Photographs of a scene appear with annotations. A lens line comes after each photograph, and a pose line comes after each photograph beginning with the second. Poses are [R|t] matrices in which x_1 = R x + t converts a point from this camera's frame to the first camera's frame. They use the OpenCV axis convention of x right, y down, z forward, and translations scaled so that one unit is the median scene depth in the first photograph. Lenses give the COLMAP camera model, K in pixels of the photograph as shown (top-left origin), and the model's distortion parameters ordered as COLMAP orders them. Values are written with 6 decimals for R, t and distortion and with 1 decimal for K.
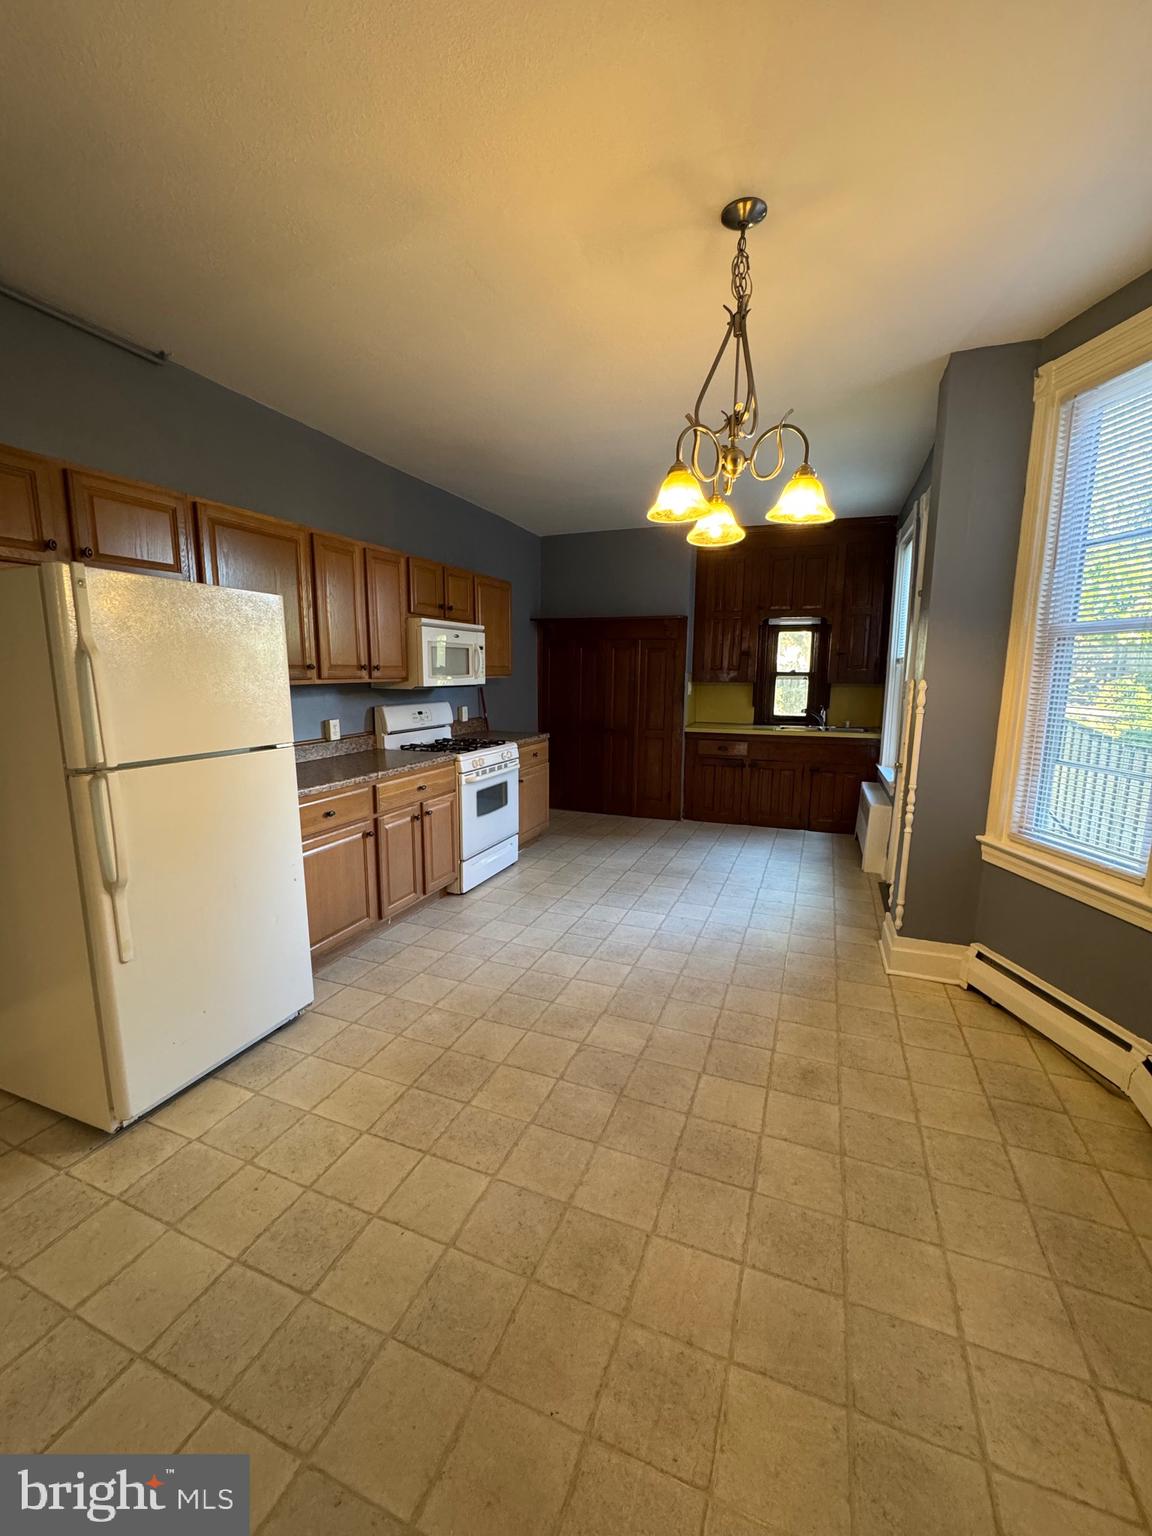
lens RADIAL K [[615.4, 0, 576.5], [0, 615.4, 767.3], [0, 0, 1]] dist [-0.004461, 0.001192]
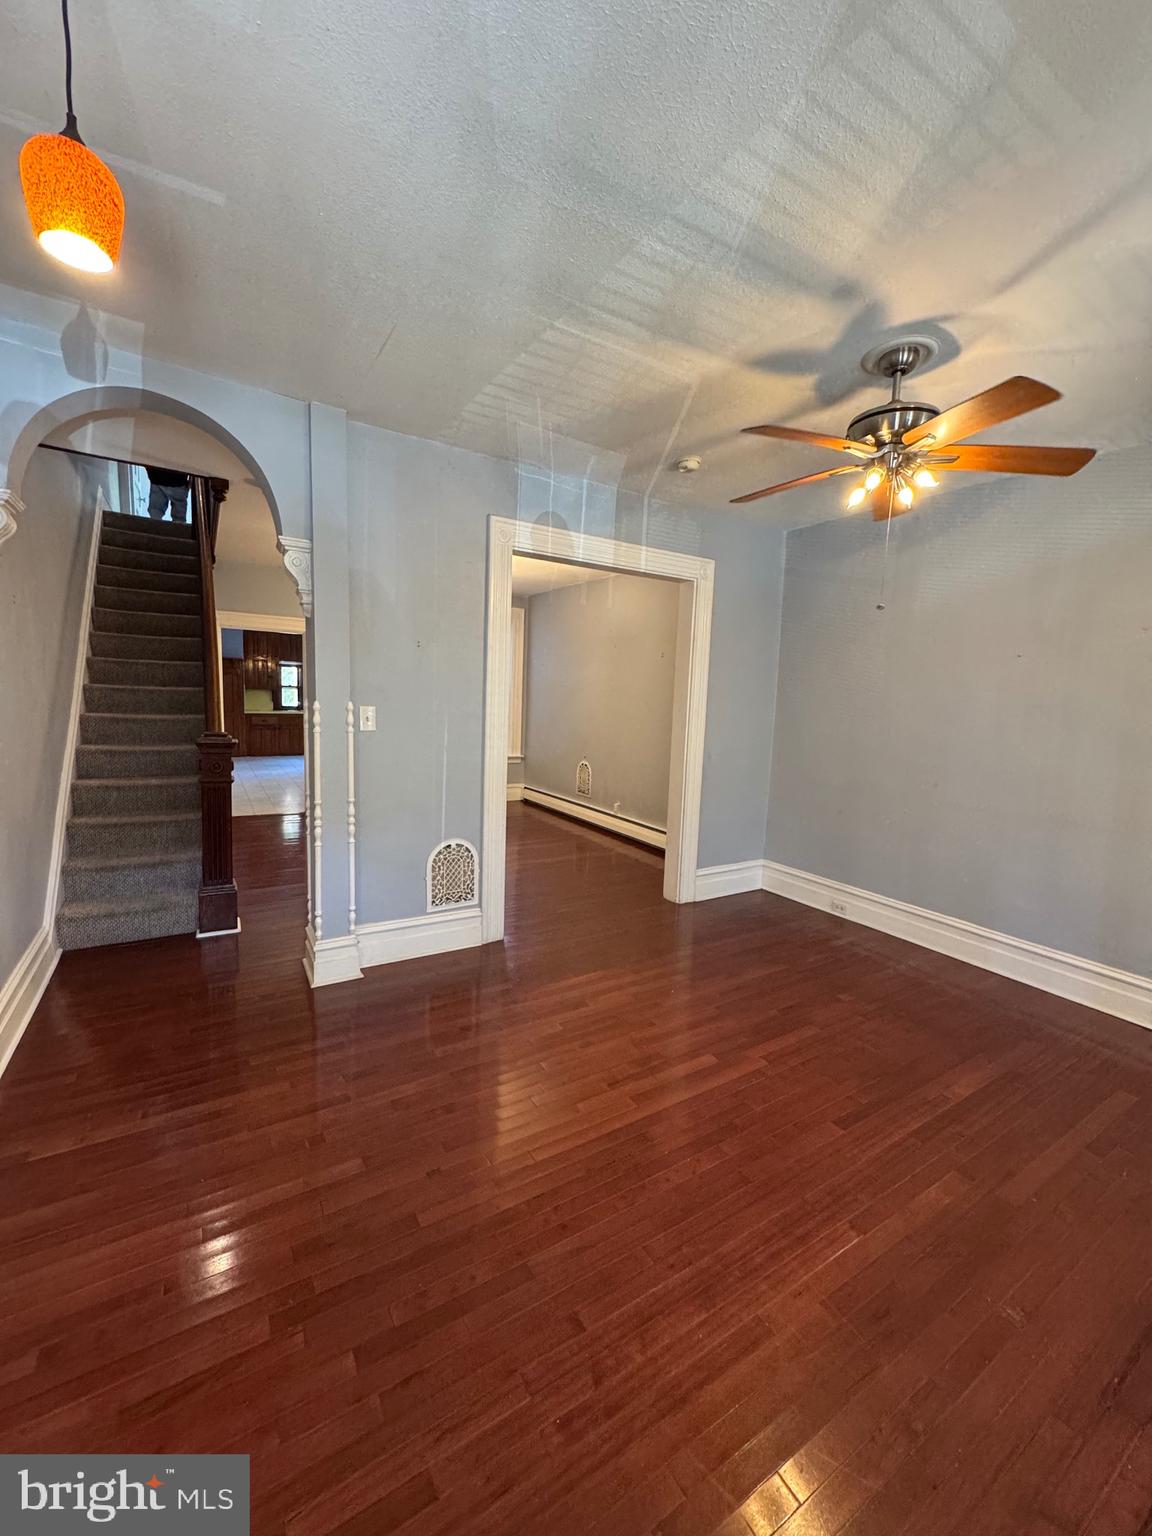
lens RADIAL K [[615.4, 0, 576.5], [0, 615.4, 767.3], [0, 0, 1]] dist [-0.004461, 0.001192]
pose [[0.593077, -0.078410, 0.801319, -0.830532], [0.092687, 0.995279, 0.028789, 0.166731], [-0.799793, 0.057198, 0.597545, -1.118233]]
